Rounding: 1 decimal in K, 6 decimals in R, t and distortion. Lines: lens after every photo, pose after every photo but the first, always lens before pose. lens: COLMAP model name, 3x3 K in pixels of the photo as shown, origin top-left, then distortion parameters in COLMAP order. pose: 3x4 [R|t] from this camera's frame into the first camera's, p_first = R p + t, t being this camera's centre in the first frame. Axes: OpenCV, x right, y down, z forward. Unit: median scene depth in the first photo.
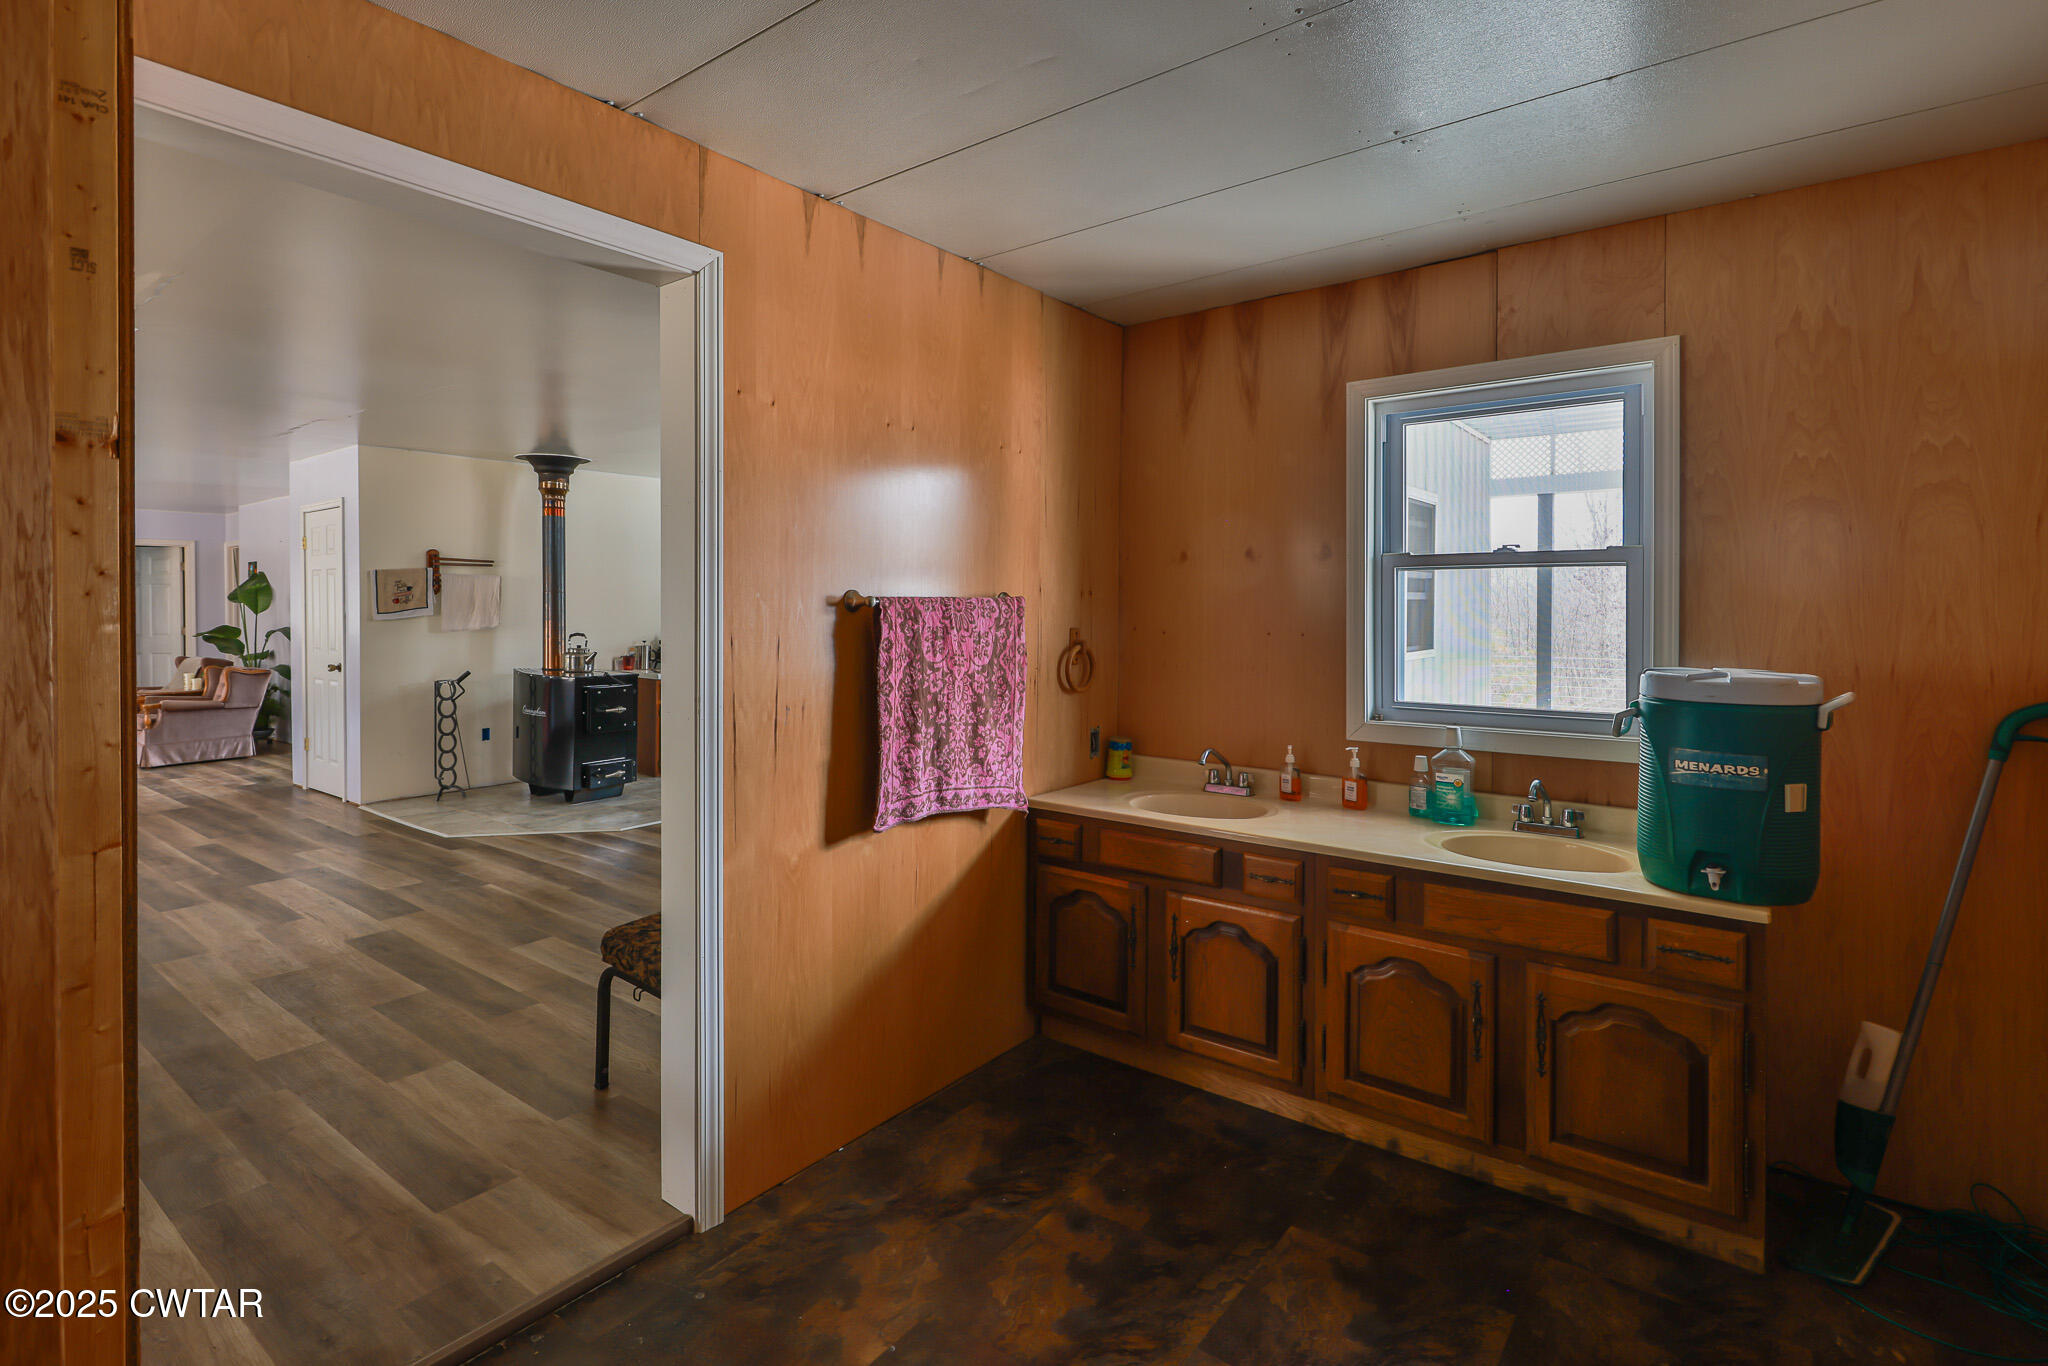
lens RADIAL K [[973.1, 0, 1033.4], [0, 973.1, 670.3], [0, 0, 1]] dist [0.003346, -0.000356]
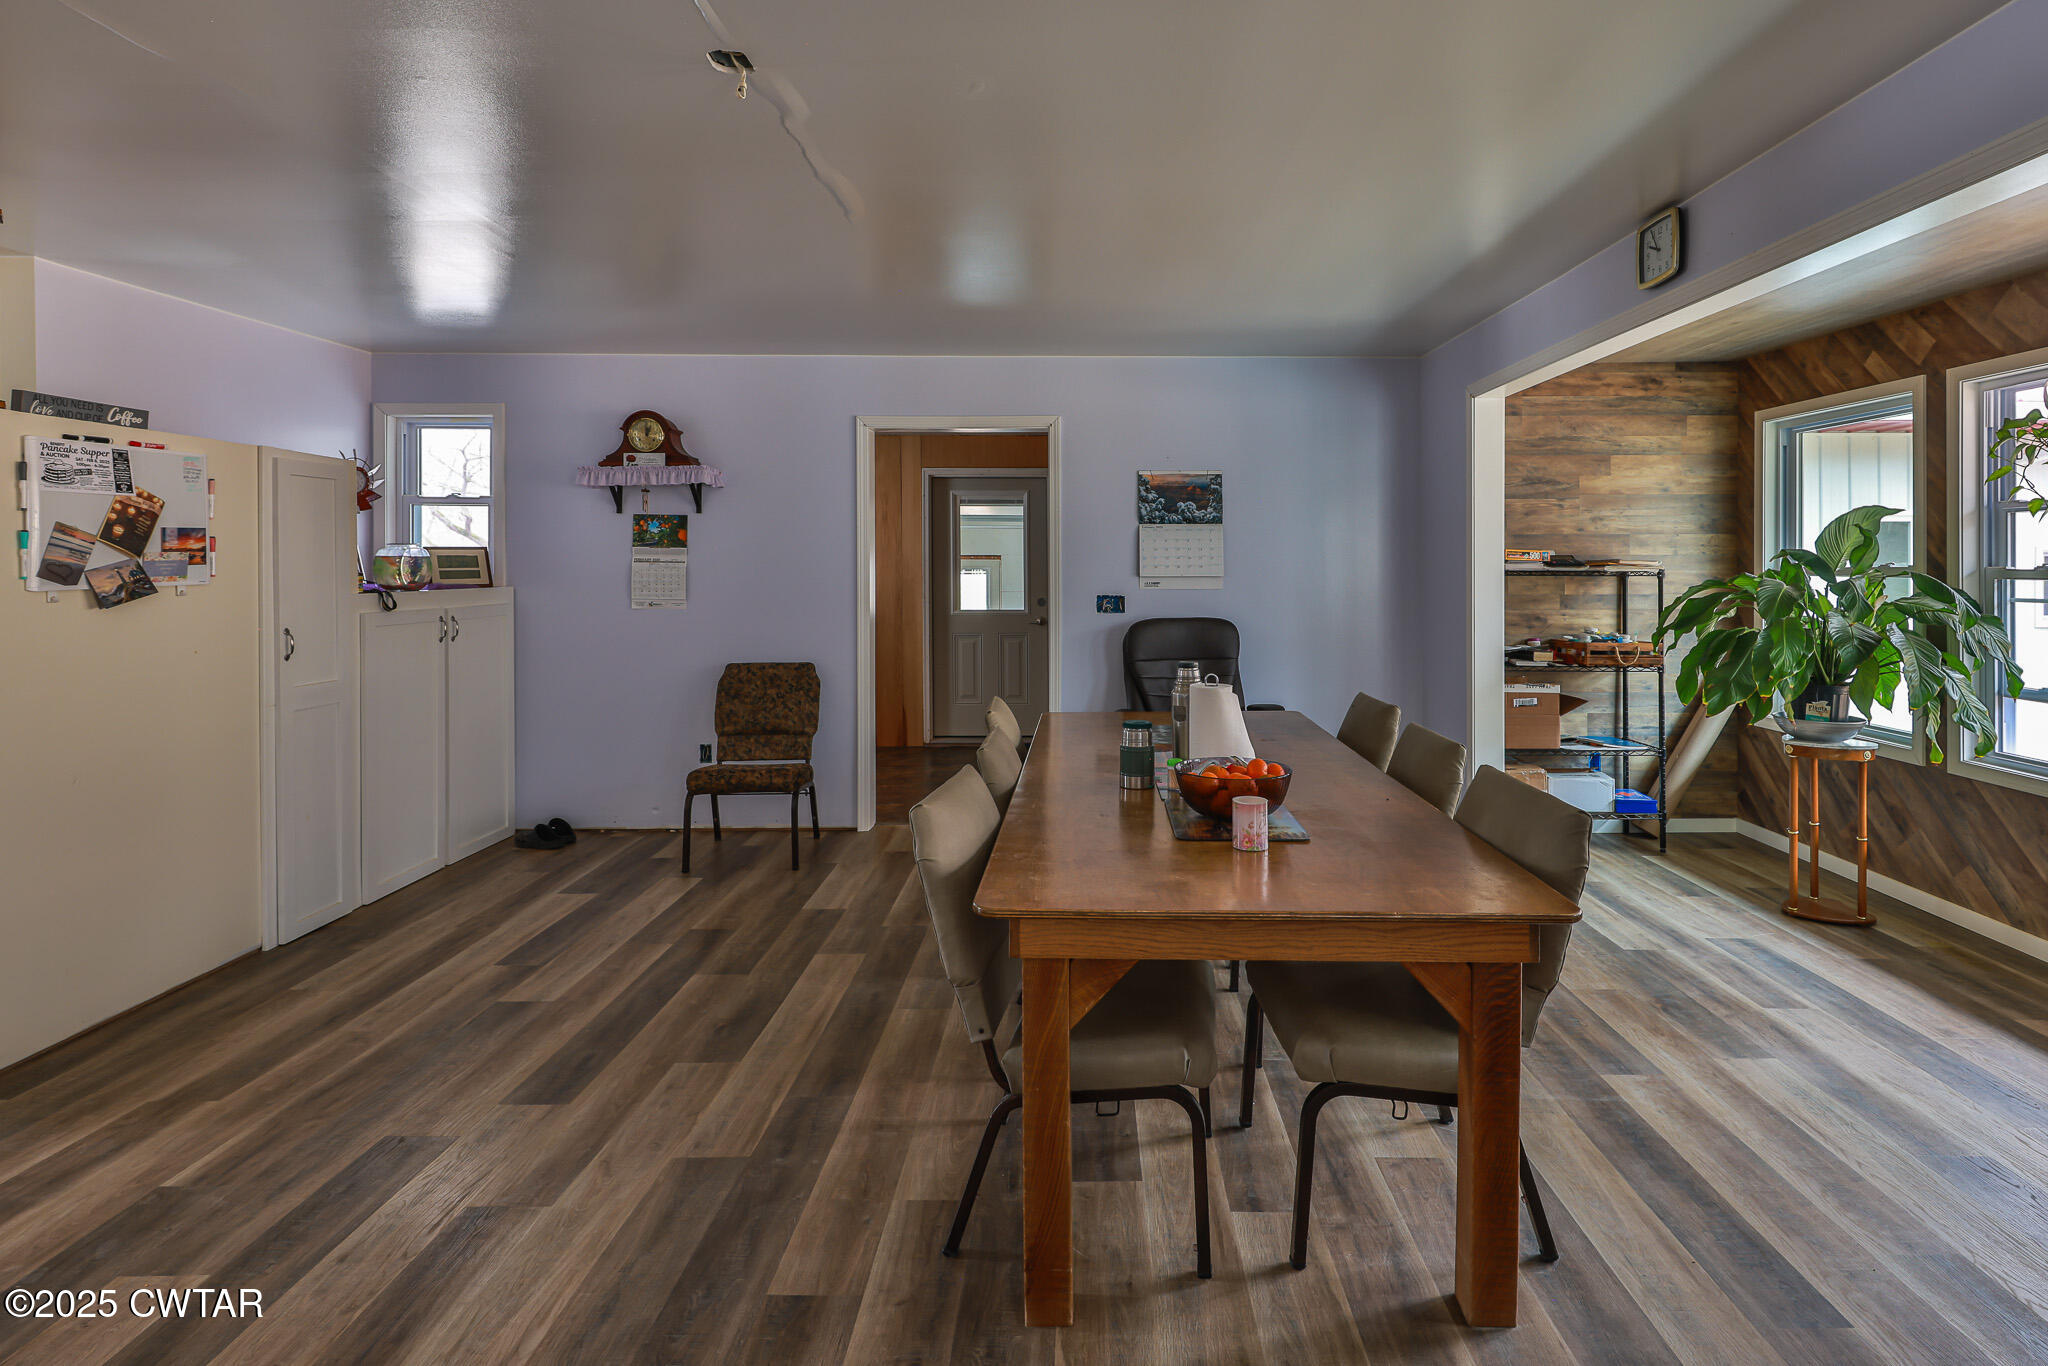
lens RADIAL K [[973.1, 0, 1033.4], [0, 973.1, 670.3], [0, 0, 1]] dist [0.003346, -0.000356]
pose [[-0.536047, -0.156414, 0.829571, -1.539611], [0.004294, 0.982167, 0.187960, -0.158976], [-0.844177, 0.104317, -0.525817, 1.166941]]
